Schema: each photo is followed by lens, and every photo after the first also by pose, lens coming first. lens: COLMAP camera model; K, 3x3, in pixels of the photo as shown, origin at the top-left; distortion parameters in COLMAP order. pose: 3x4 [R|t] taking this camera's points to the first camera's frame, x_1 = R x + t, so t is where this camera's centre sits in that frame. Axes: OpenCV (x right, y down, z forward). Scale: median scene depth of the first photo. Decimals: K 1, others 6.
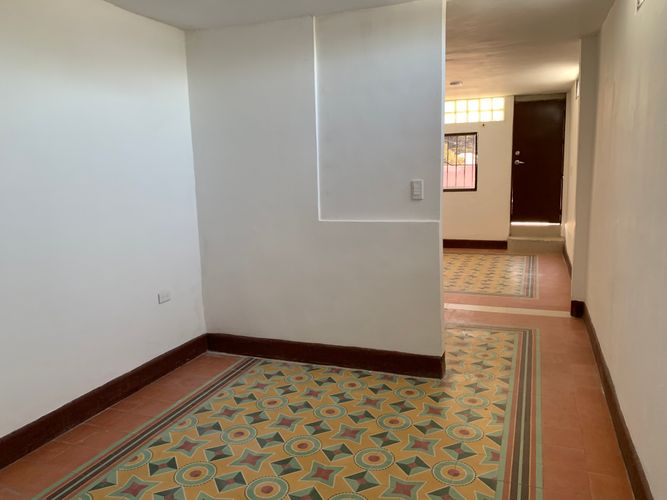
lens RADIAL K [[512.3, 0, 334.7], [0, 512.3, 242.3], [0, 0, 1]] dist [0.051265, -0.076085]
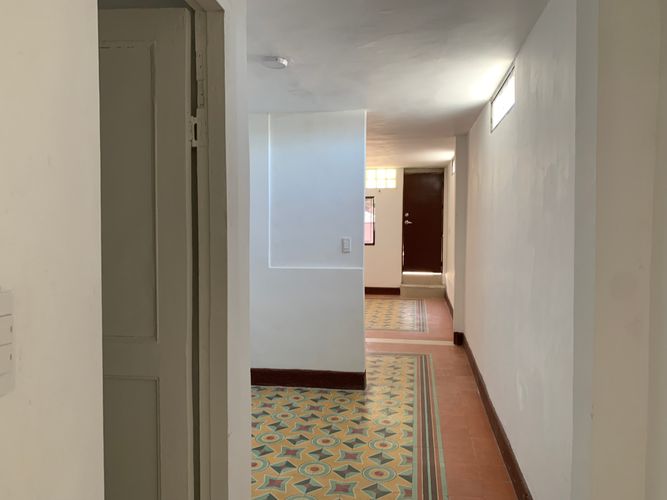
lens RADIAL K [[508.7, 0, 333.5], [0, 508.7, 250.0], [0, 0, 1]] dist [0.224406, -0.600791]
pose [[0.977837, 0.010213, 0.209119, -0.131800], [0.008023, 0.996248, -0.086171, 0.022829], [-0.209214, 0.085939, 0.974086, -0.257960]]
